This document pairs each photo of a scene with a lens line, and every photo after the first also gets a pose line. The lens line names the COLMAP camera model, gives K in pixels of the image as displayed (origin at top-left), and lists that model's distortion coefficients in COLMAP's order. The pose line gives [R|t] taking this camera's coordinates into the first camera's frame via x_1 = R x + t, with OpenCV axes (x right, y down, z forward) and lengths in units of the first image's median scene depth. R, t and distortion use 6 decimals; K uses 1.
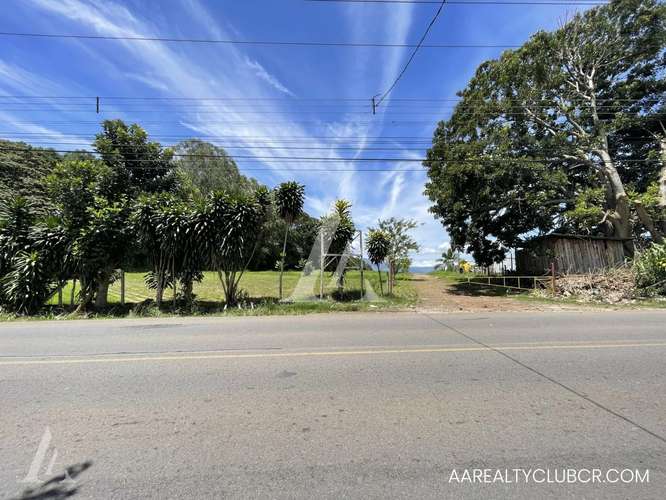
lens RADIAL K [[272.4, 0, 333.0], [0, 272.4, 250.0], [0, 0, 1]] dist [0.000094, -0.000039]
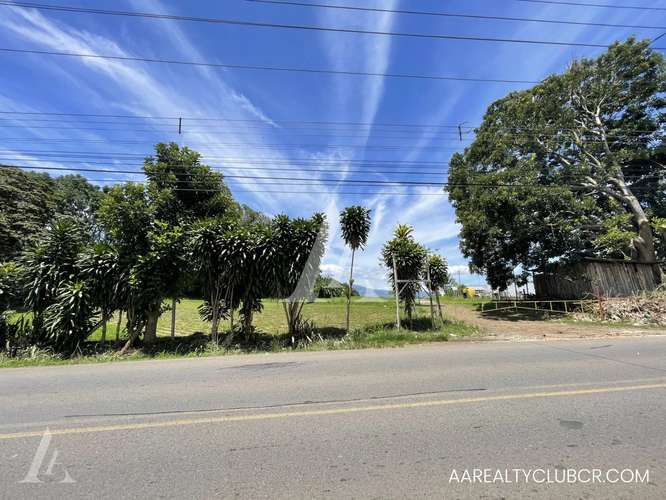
lens RADIAL K [[272.9, 0, 331.0], [0, 272.9, 248.1], [0, 0, 1]] dist [-0.000448, -0.000046]
pose [[0.998185, -0.004142, 0.060087, -0.253829], [0.010196, 0.994854, -0.100809, -0.002515], [-0.059360, 0.101239, 0.993090, 0.038480]]
